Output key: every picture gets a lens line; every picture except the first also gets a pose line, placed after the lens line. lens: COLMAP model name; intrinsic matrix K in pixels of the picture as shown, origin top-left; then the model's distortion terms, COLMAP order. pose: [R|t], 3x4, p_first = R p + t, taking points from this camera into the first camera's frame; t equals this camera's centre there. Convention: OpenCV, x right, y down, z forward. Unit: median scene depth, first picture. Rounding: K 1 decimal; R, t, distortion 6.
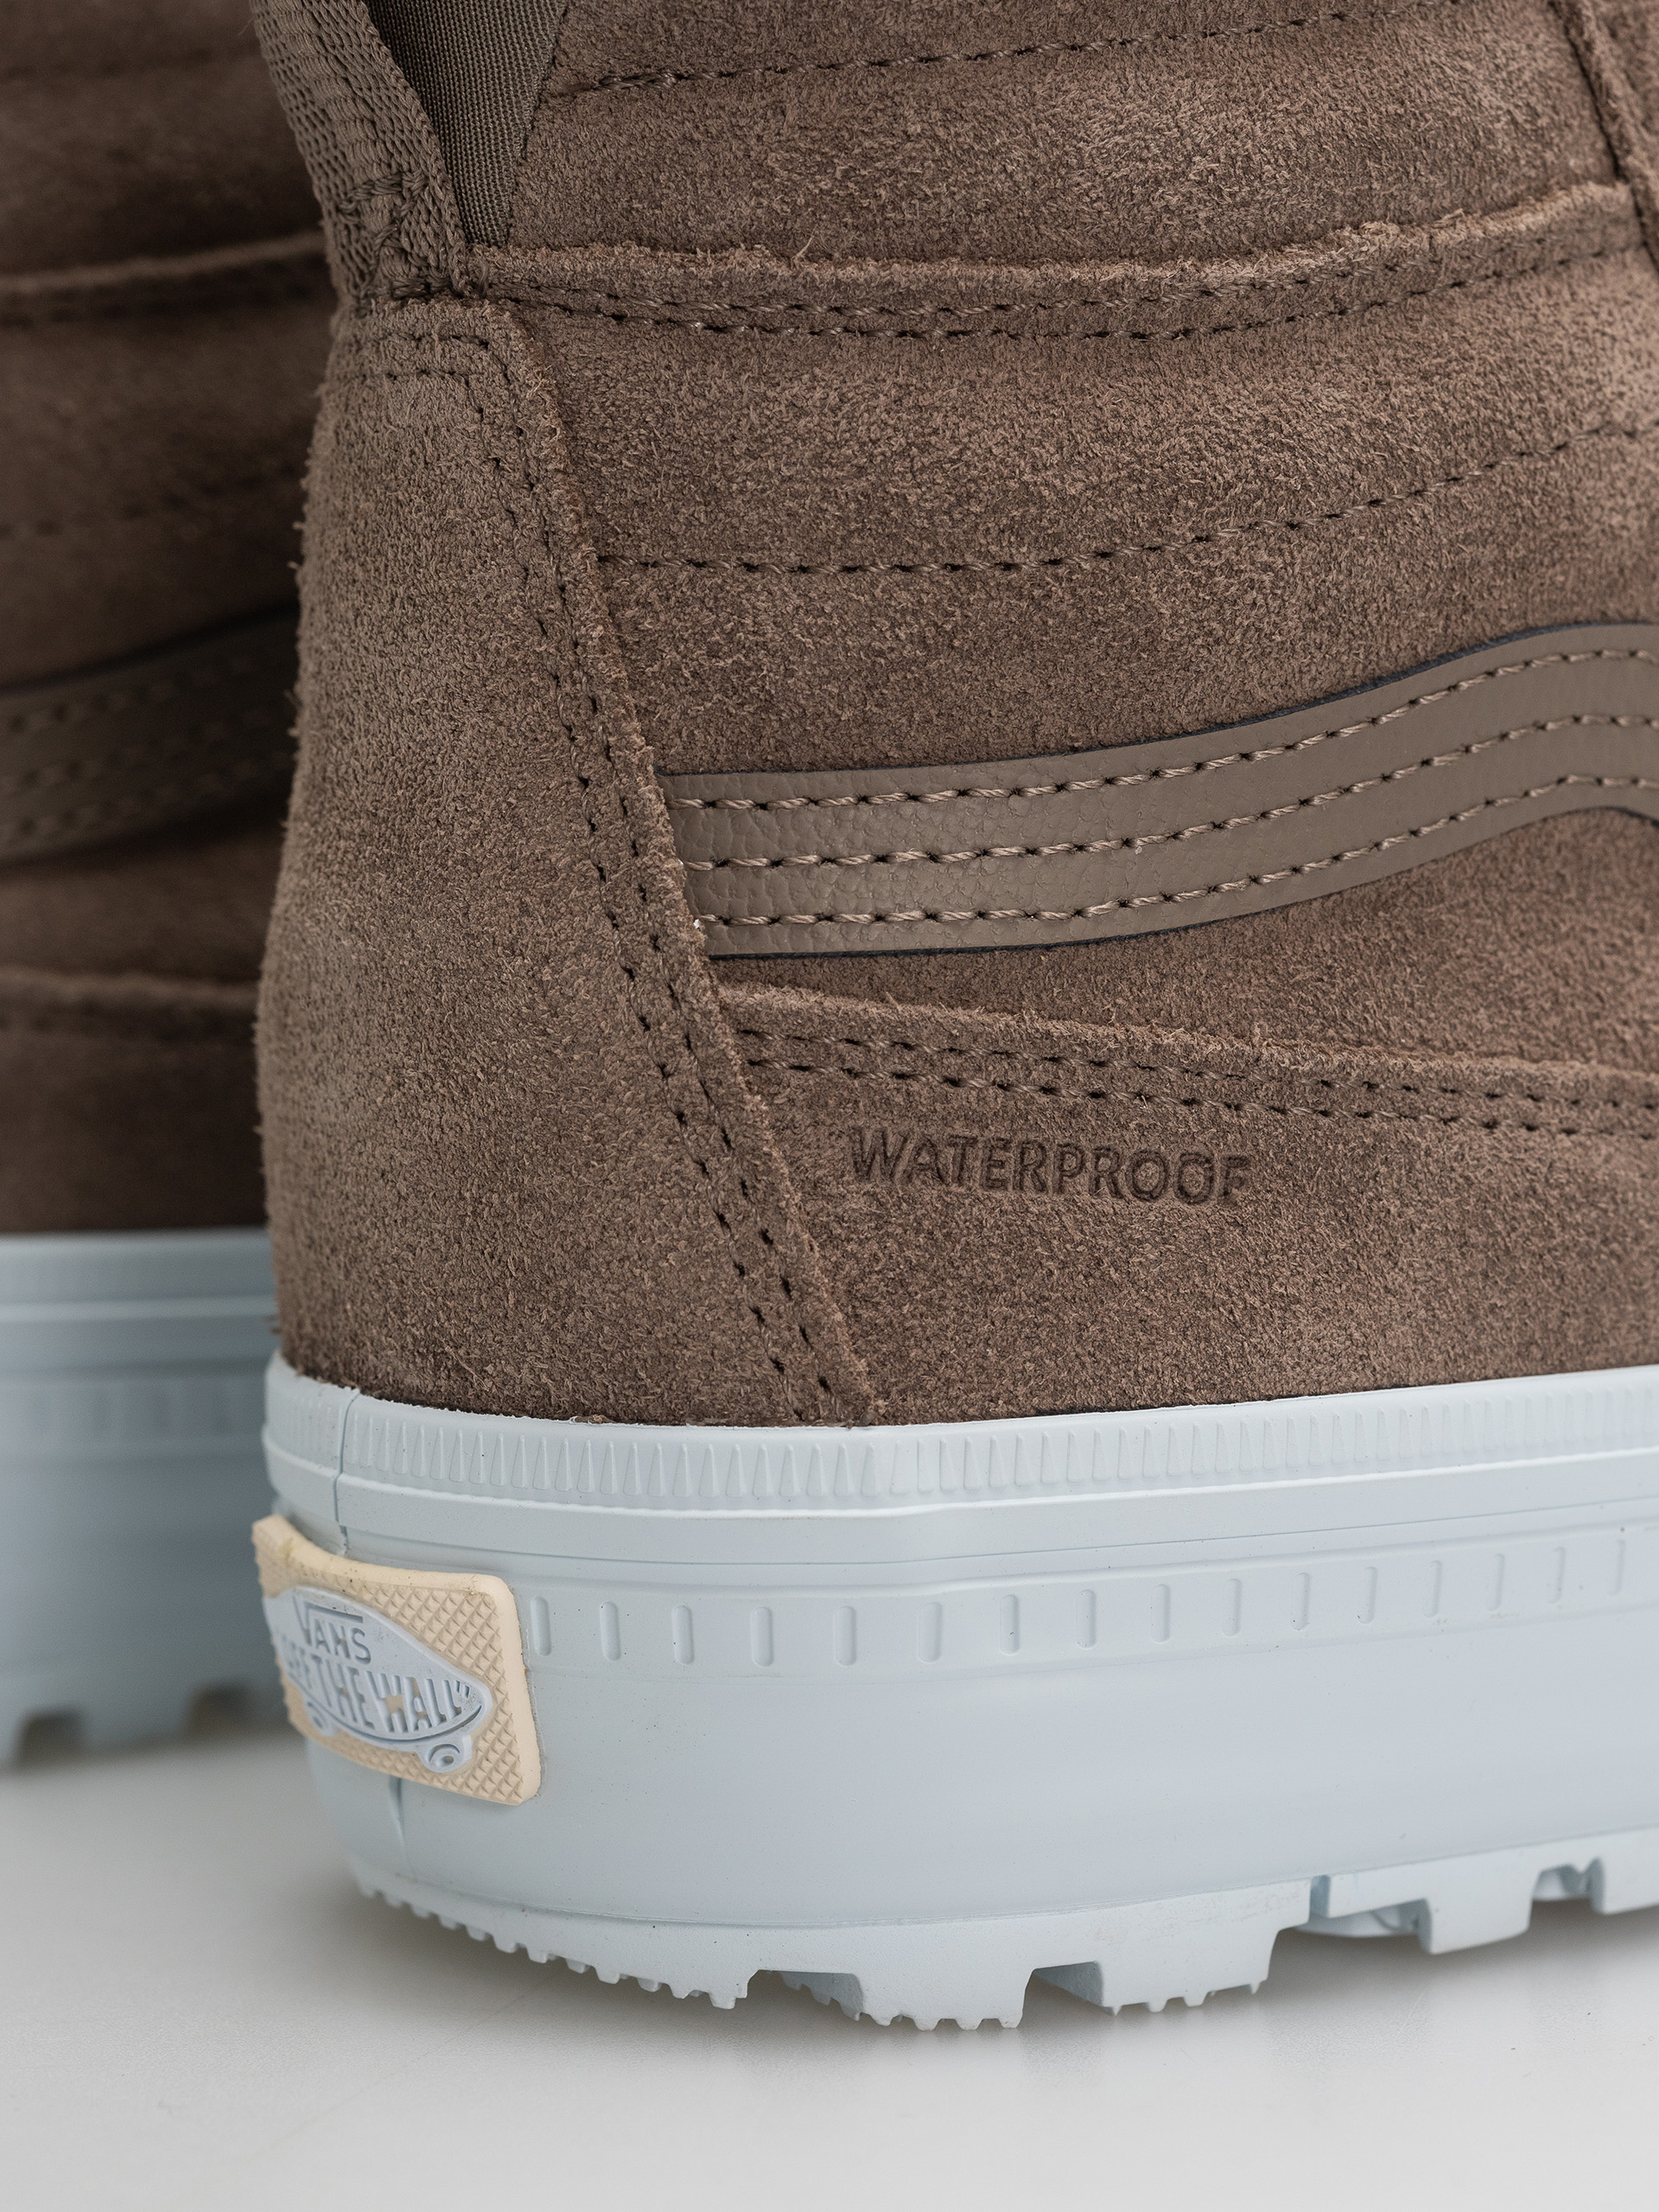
lens RADIAL K [[7391.6, 0, 930.0], [0, 7391.6, 1293.3], [0, 0, 1]] dist [-0.026111, 0.000000]
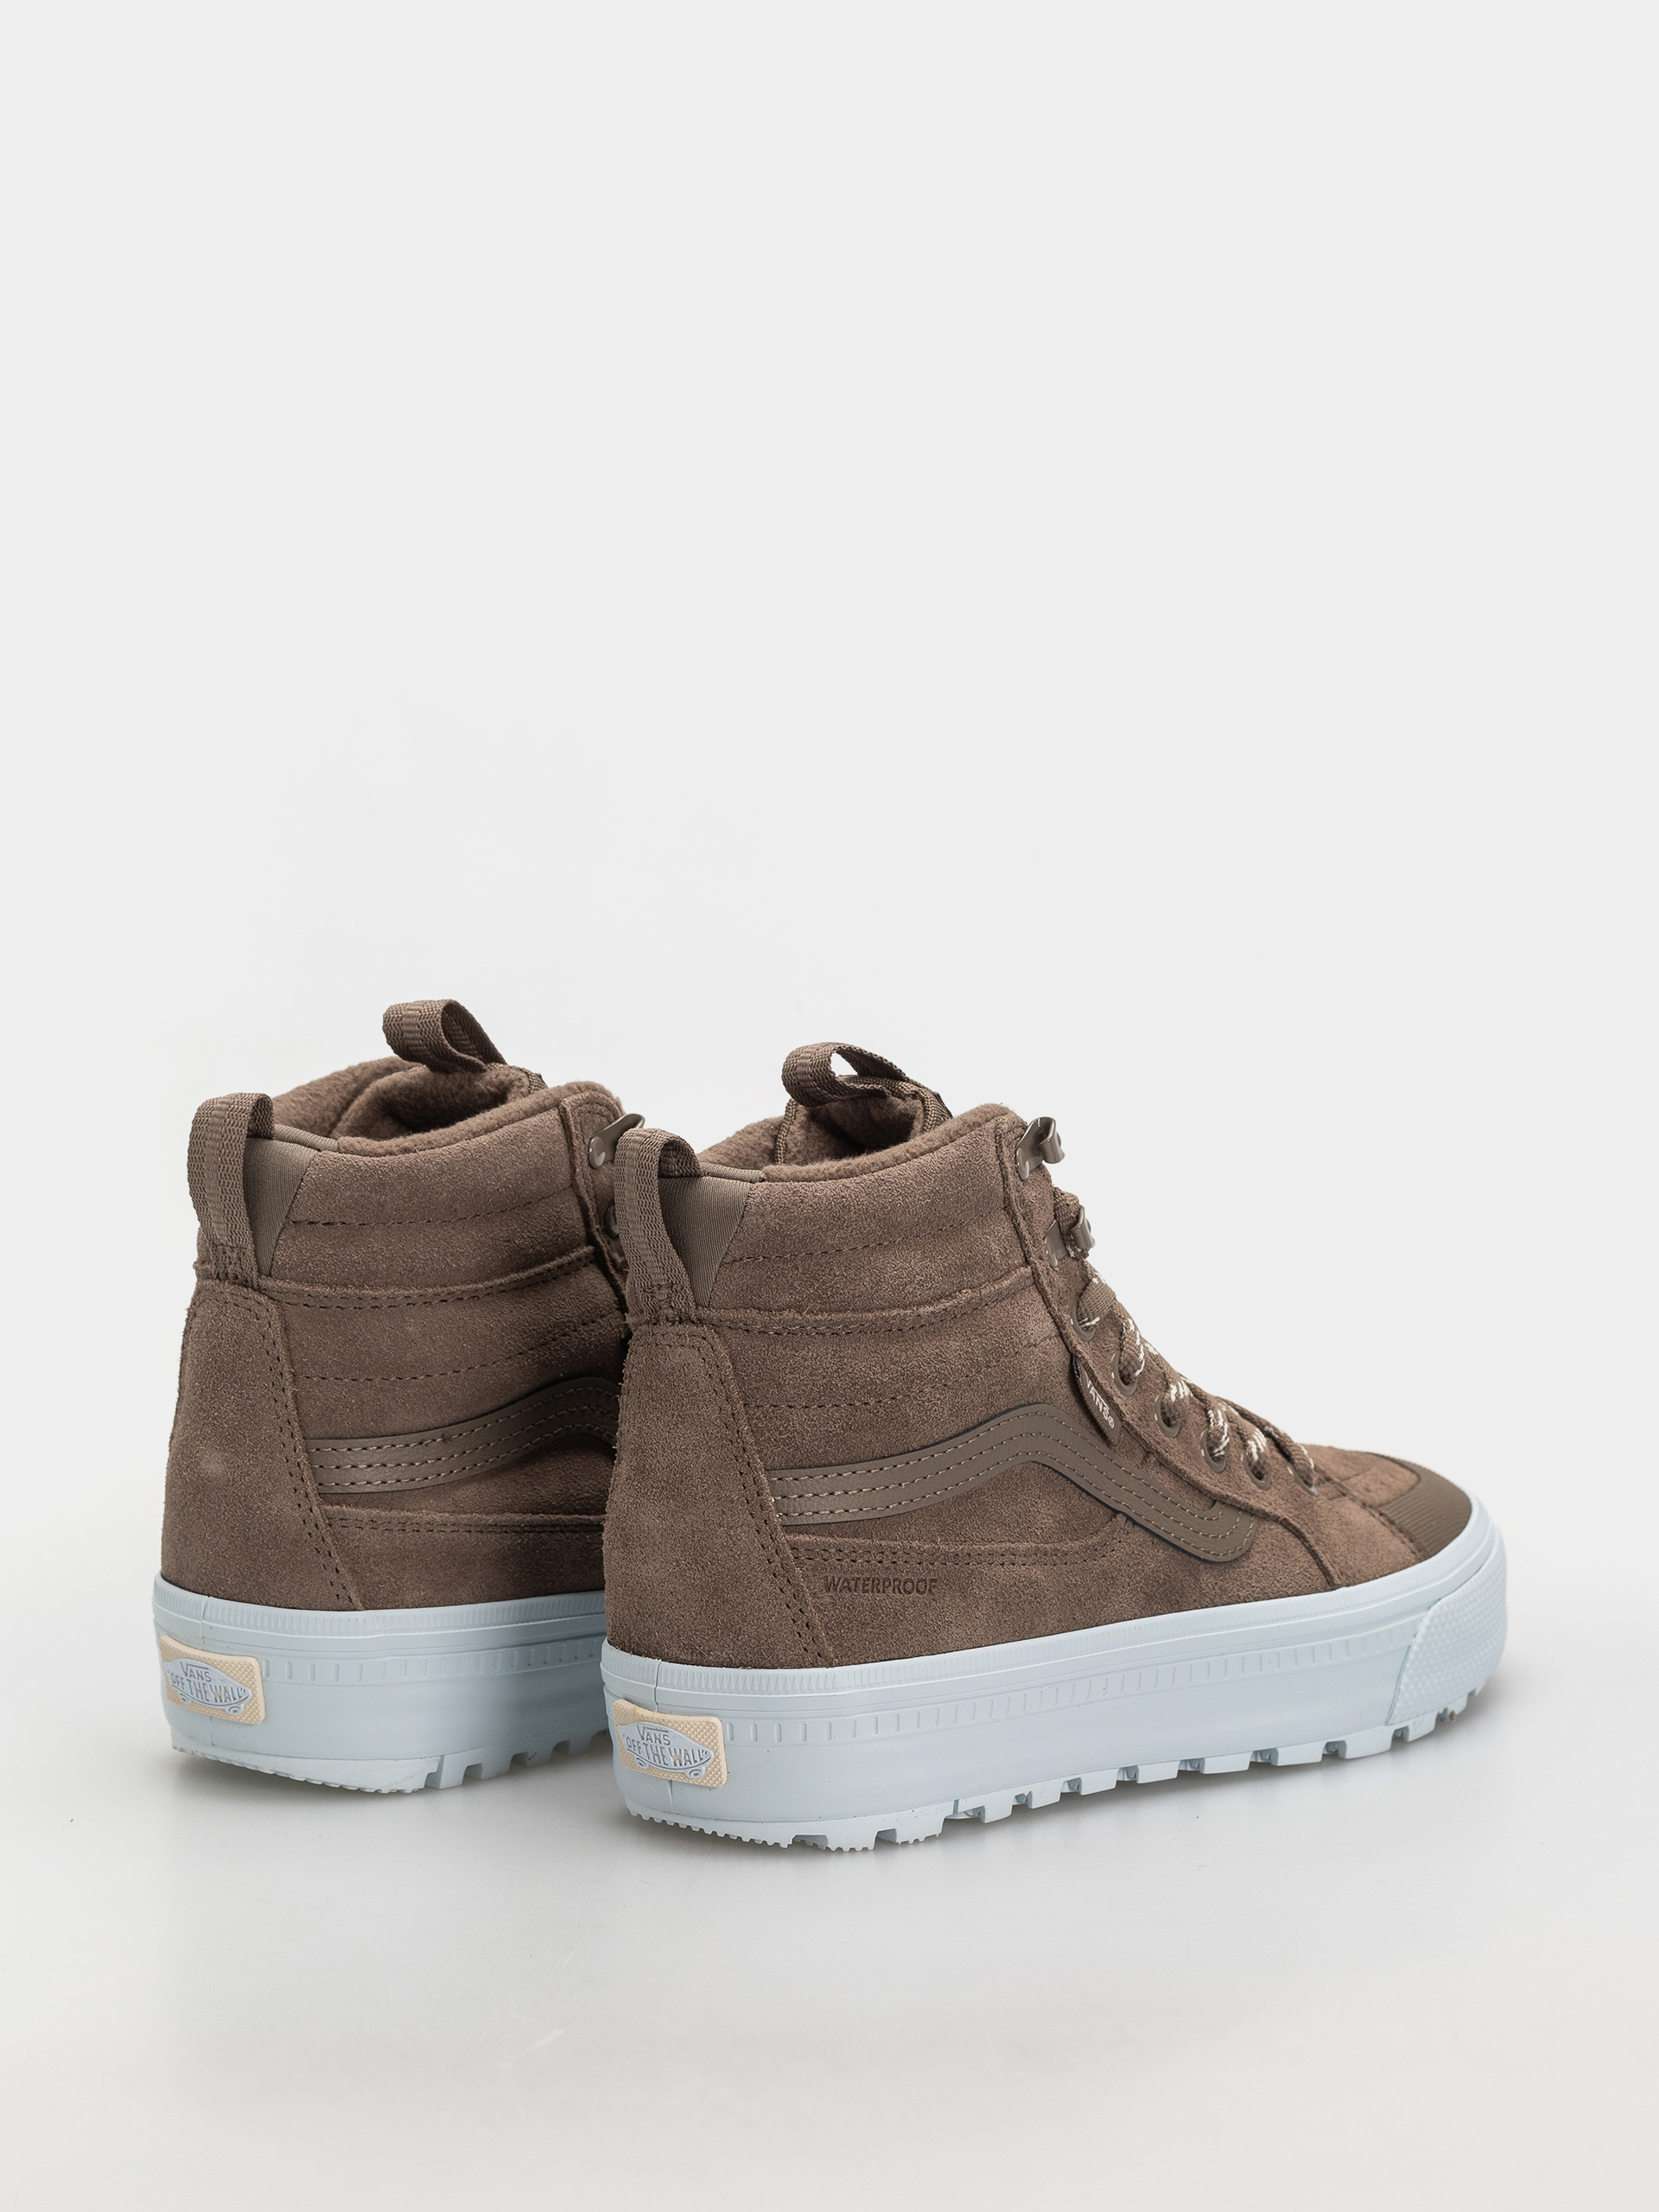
lens RADIAL K [[7391.6, 0, 830.8], [0, 7391.6, 1105.8], [0, 0, 1]] dist [-0.026111, 0.000000]
pose [[0.978255, -0.021476, 0.206290, -0.671043], [0.026859, 0.999367, -0.023329, -0.152405], [-0.205658, 0.028362, 0.978213, -2.186858]]
